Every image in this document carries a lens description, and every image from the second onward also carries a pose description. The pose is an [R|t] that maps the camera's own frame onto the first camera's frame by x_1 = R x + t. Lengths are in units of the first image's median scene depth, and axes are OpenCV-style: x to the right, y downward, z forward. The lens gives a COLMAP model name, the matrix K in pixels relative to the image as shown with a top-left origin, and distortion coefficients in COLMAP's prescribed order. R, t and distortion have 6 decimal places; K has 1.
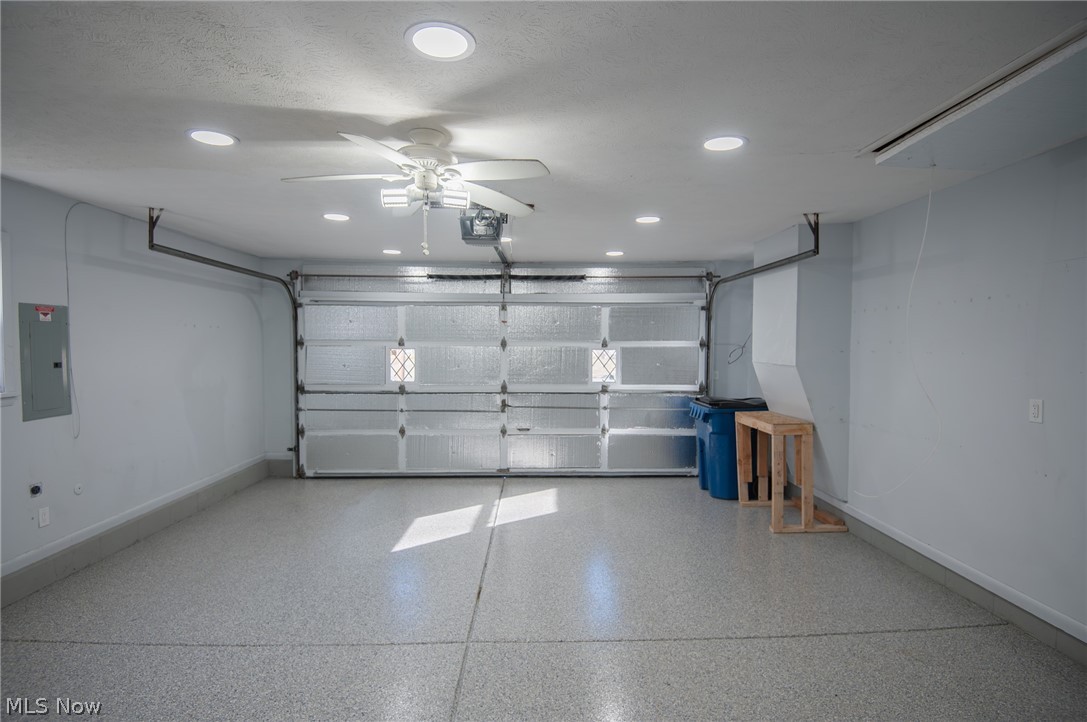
lens RADIAL K [[548.8, 0, 543.5], [0, 548.8, 361.0], [0, 0, 1]] dist [0.013894, -0.041498]
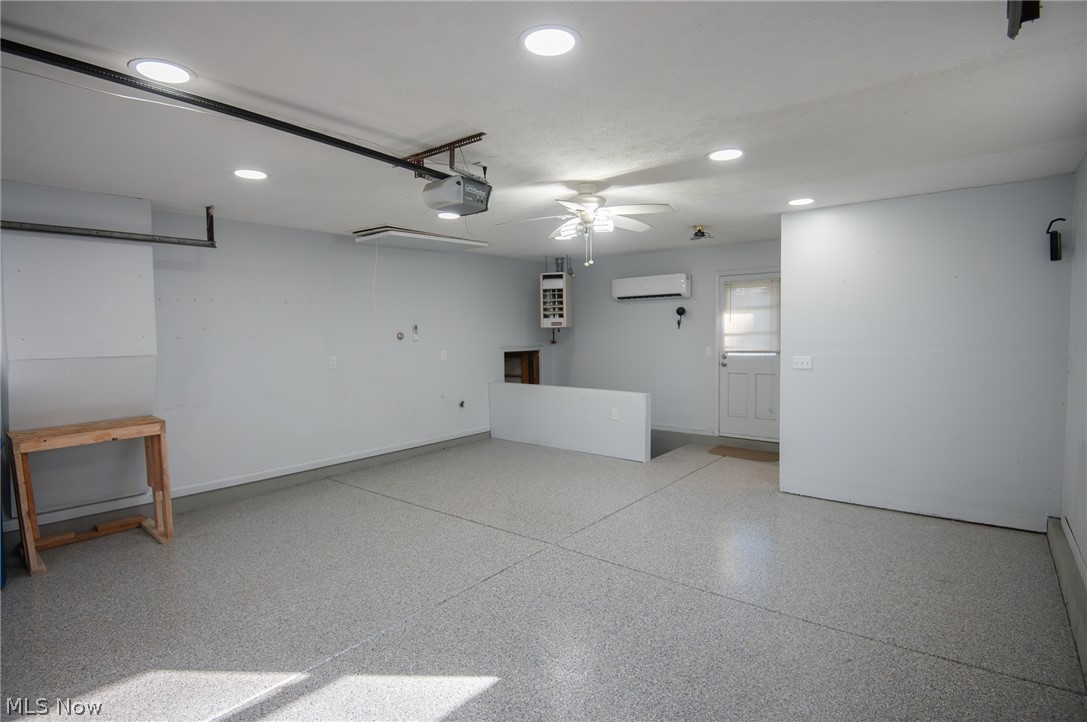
lens RADIAL K [[548.8, 0, 543.5], [0, 548.8, 361.0], [0, 0, 1]] dist [0.013894, -0.041498]
pose [[-0.765189, -0.031064, 0.643056, -0.862624], [0.026697, 0.996445, 0.079903, -0.048754], [-0.643252, 0.078308, -0.761640, 1.770013]]
